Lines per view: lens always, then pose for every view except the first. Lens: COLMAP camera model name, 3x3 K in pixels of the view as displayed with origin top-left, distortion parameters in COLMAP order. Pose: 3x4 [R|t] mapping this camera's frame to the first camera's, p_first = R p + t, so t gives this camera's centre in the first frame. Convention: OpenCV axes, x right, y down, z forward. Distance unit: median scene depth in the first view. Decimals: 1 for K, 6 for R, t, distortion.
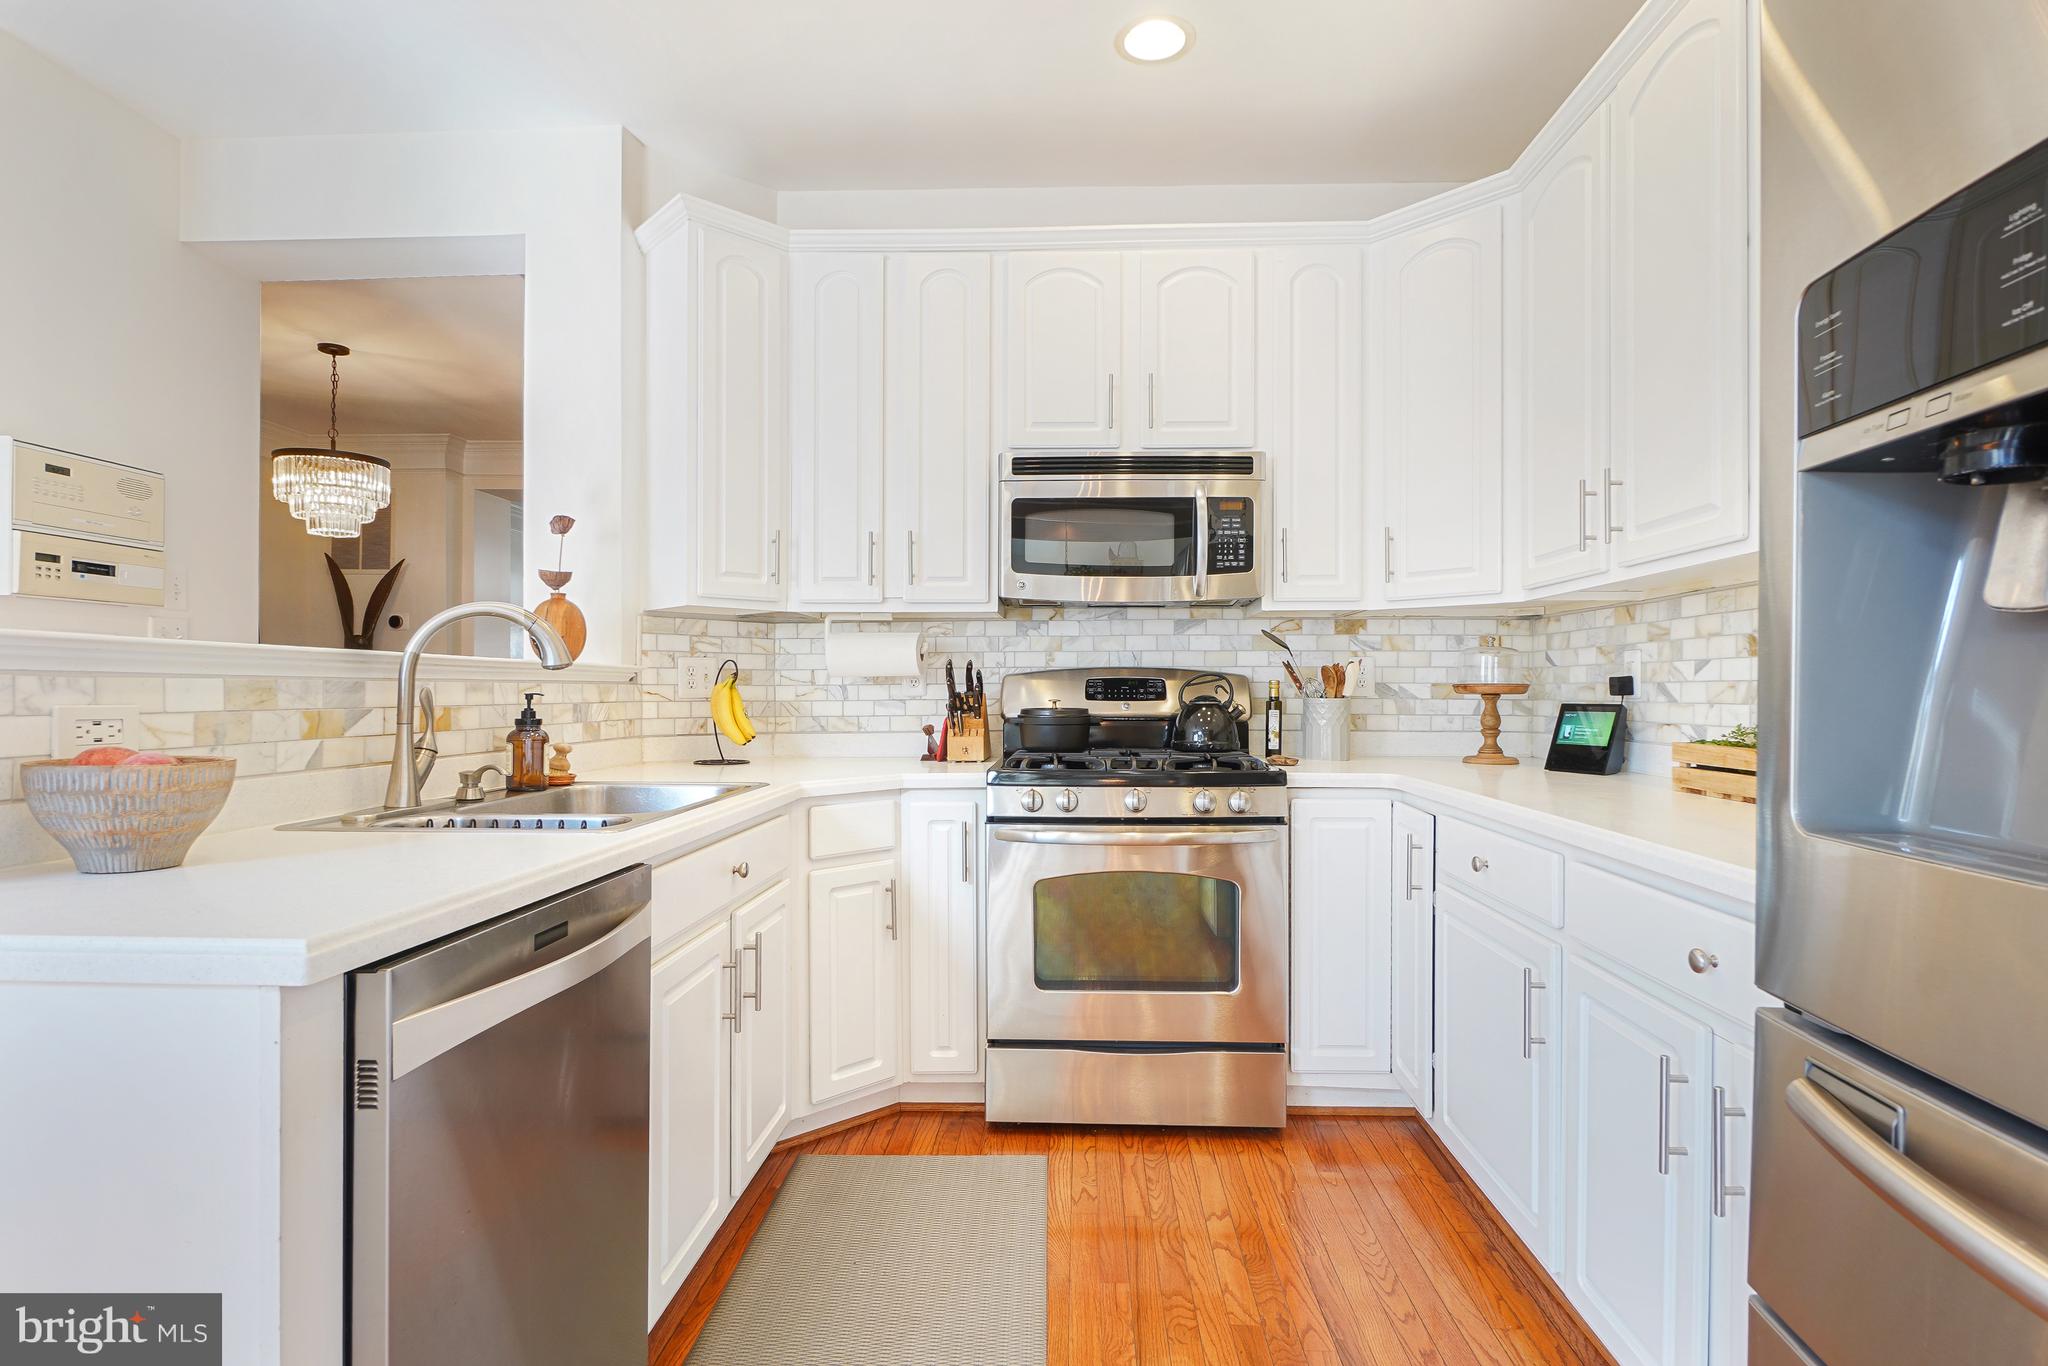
lens RADIAL K [[1012.4, 0, 1037.8], [0, 1012.4, 691.5], [0, 0, 1]] dist [0.001190, -0.000124]
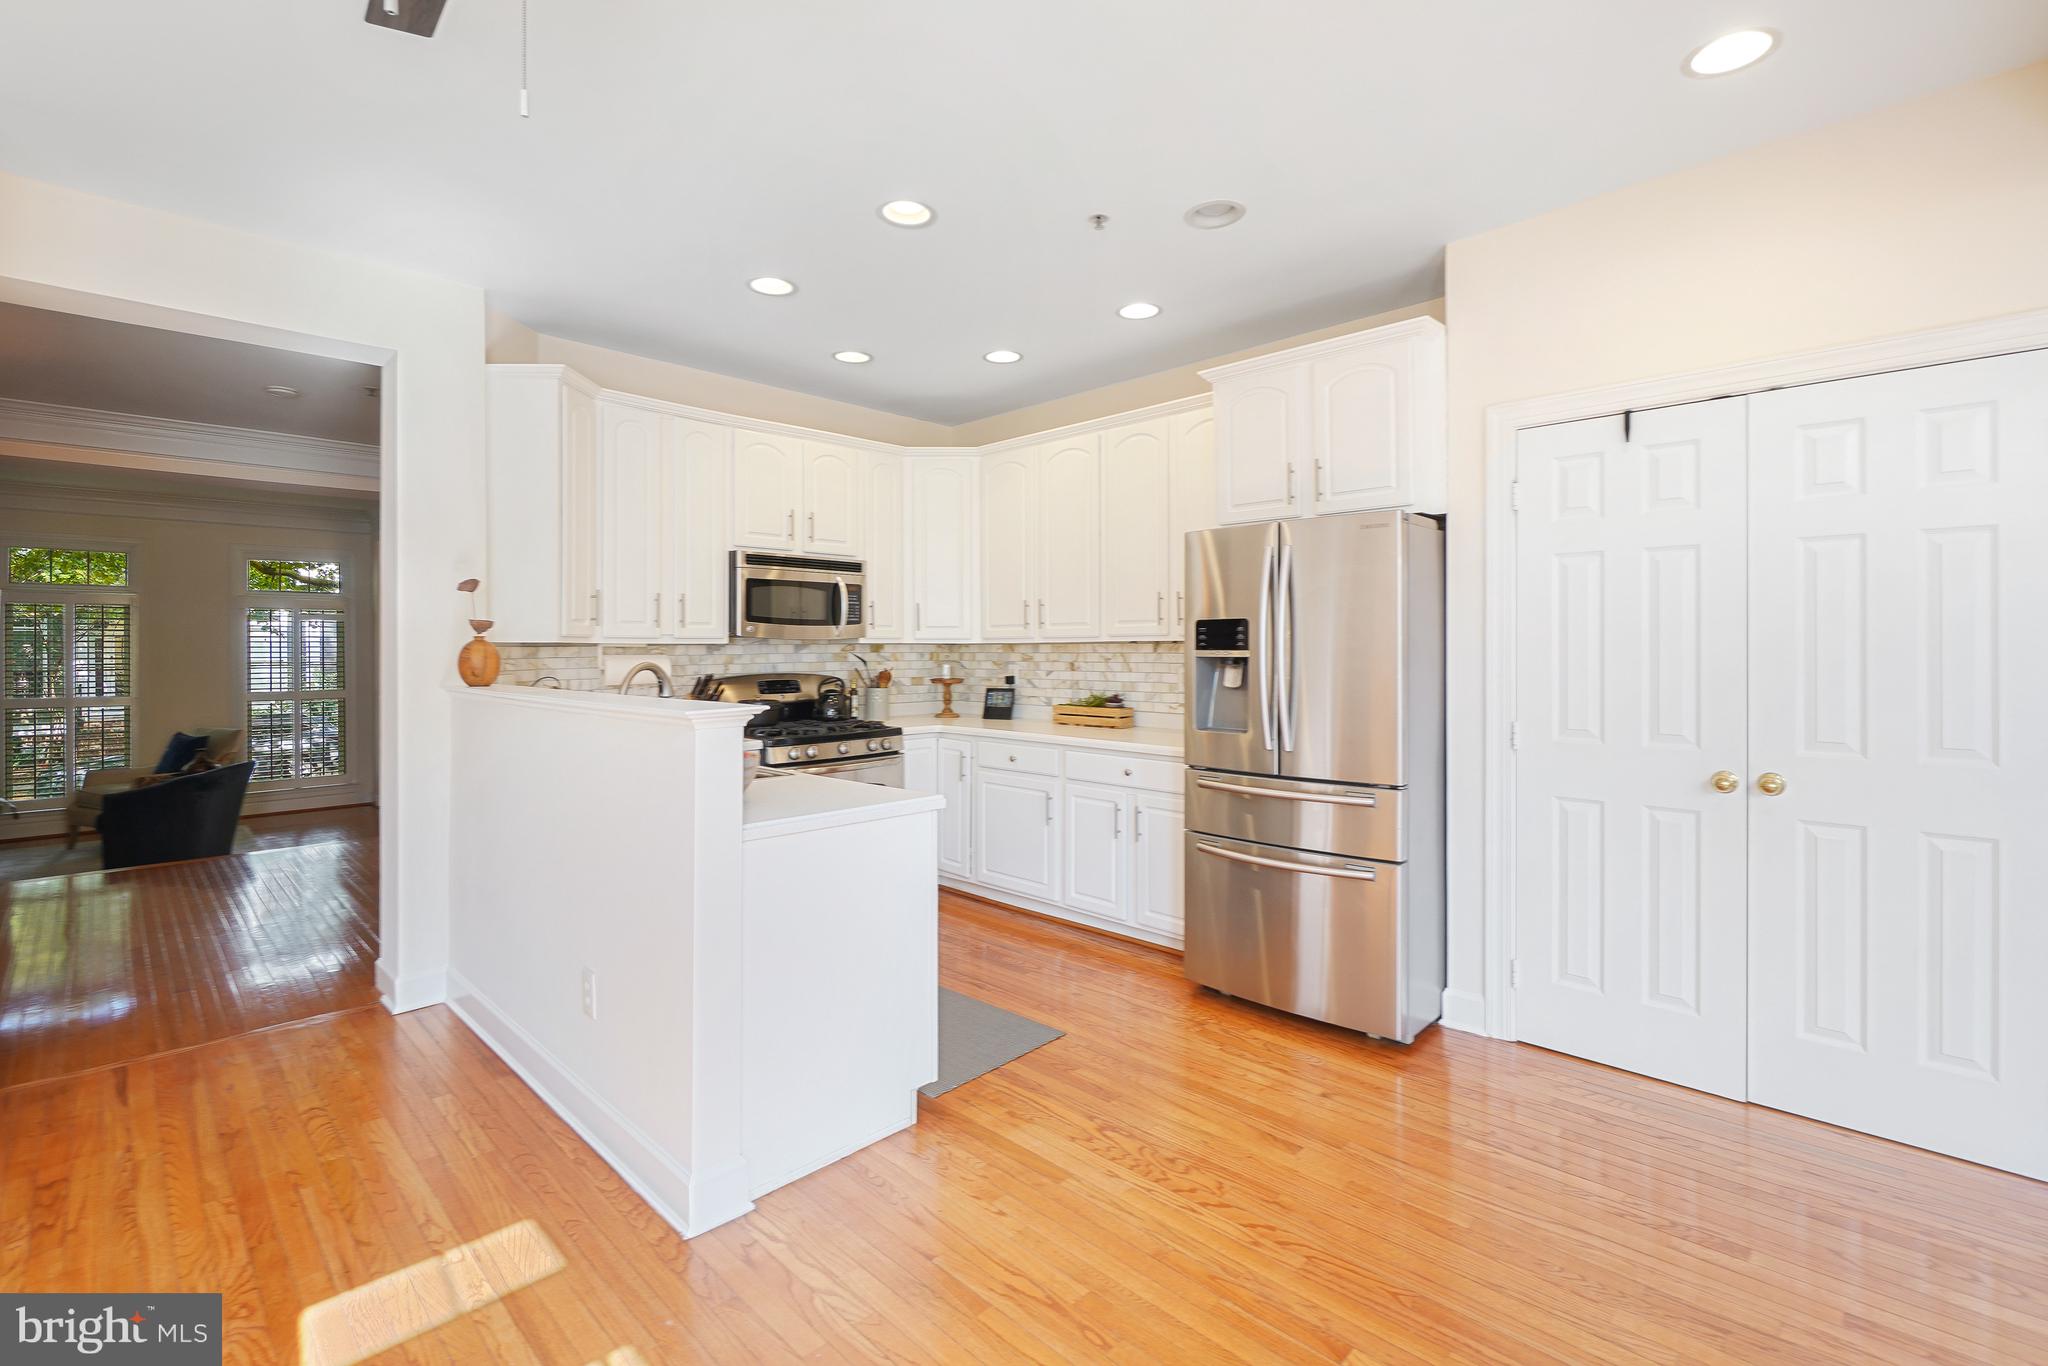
lens RADIAL K [[914.9, 0, 1029.7], [0, 914.9, 648.6], [0, 0, 1]] dist [-0.000495, -0.000619]
pose [[0.670602, -0.005474, 0.741797, -0.840987], [0.005096, 0.999983, 0.002772, -0.074545], [-0.741800, 0.001921, 0.670619, -0.377632]]
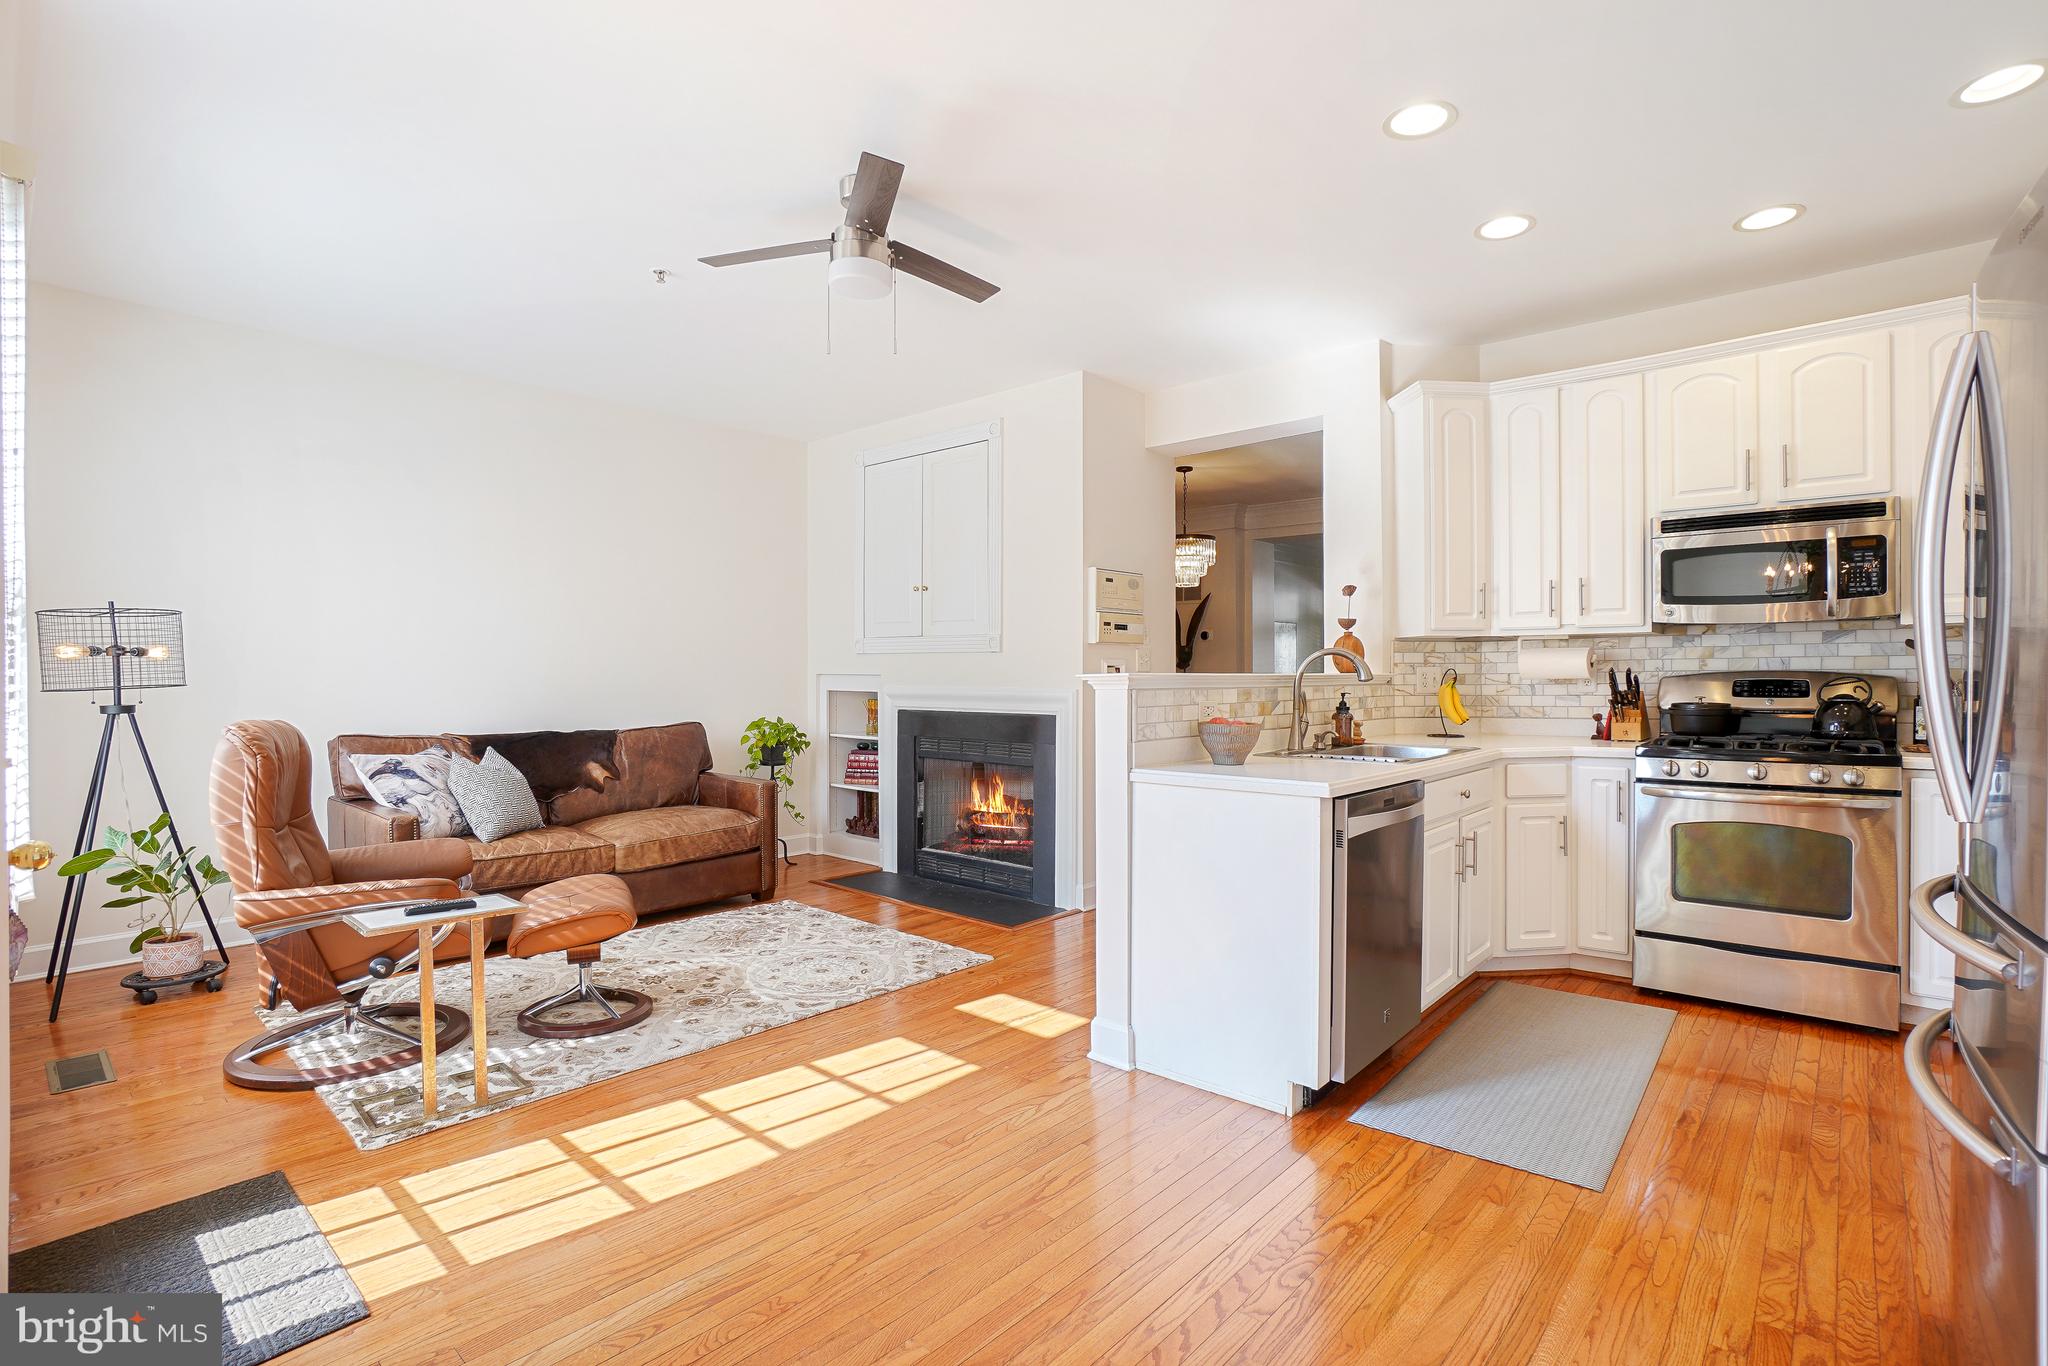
lens RADIAL K [[967.4, 0, 1036.2], [0, 967.4, 682.8], [0, 0, 1]] dist [-0.063281, 0.024712]
pose [[0.777234, -0.000230, -0.629212, 0.121576], [0.004726, 0.999974, 0.005472, -0.021775], [0.629194, -0.007227, 0.777215, -0.535129]]
